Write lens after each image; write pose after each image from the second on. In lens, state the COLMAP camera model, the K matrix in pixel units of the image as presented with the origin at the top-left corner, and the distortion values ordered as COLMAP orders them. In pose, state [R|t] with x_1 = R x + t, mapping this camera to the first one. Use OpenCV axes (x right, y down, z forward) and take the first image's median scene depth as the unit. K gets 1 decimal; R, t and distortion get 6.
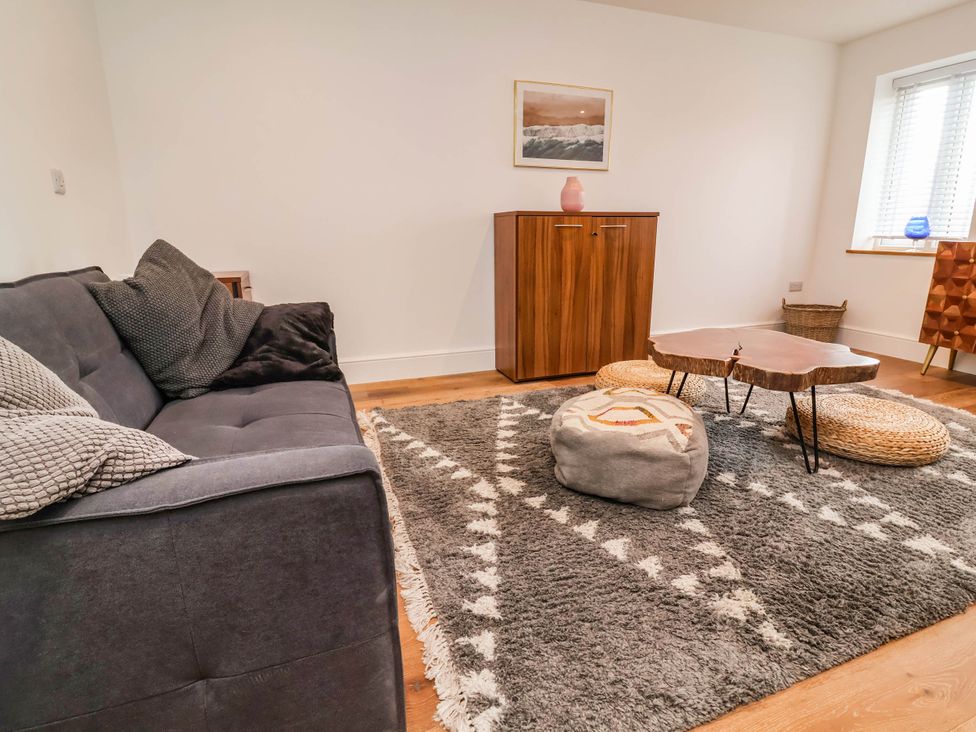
lens RADIAL K [[516.6, 0, 497.5], [0, 516.6, 358.8], [0, 0, 1]] dist [0.001908, -0.016178]
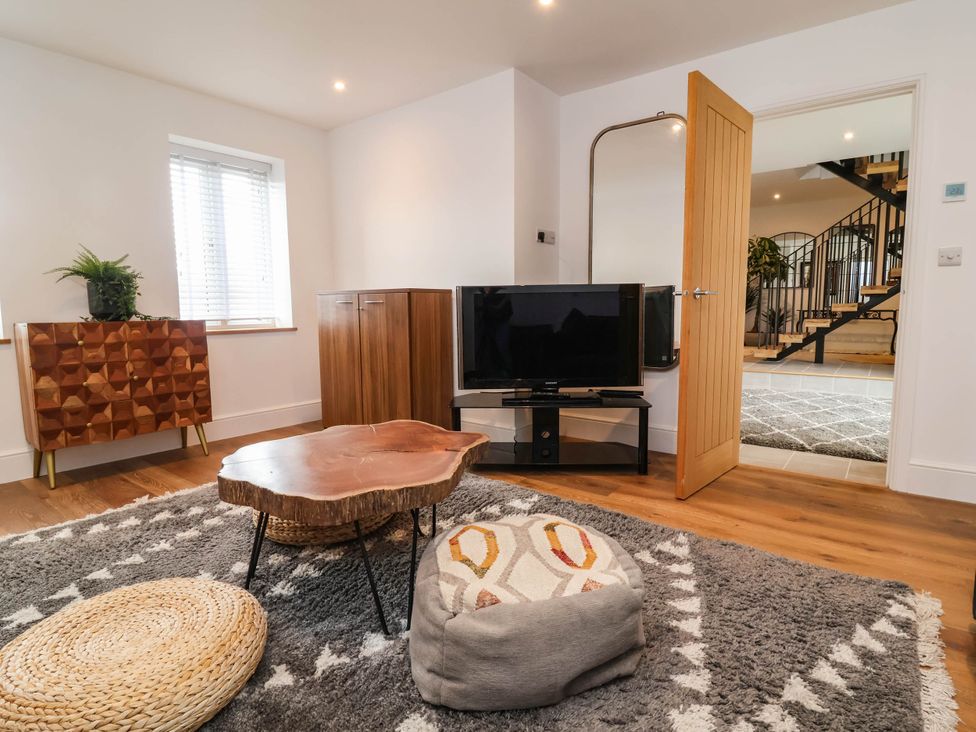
lens RADIAL K [[516.6, 0, 497.5], [0, 516.6, 358.8], [0, 0, 1]] dist [0.001908, -0.016178]
pose [[-0.544482, -0.080417, 0.834909, -0.192970], [0.213472, 0.949331, 0.230652, -0.210848], [-0.811153, 0.303815, -0.499727, 0.846269]]
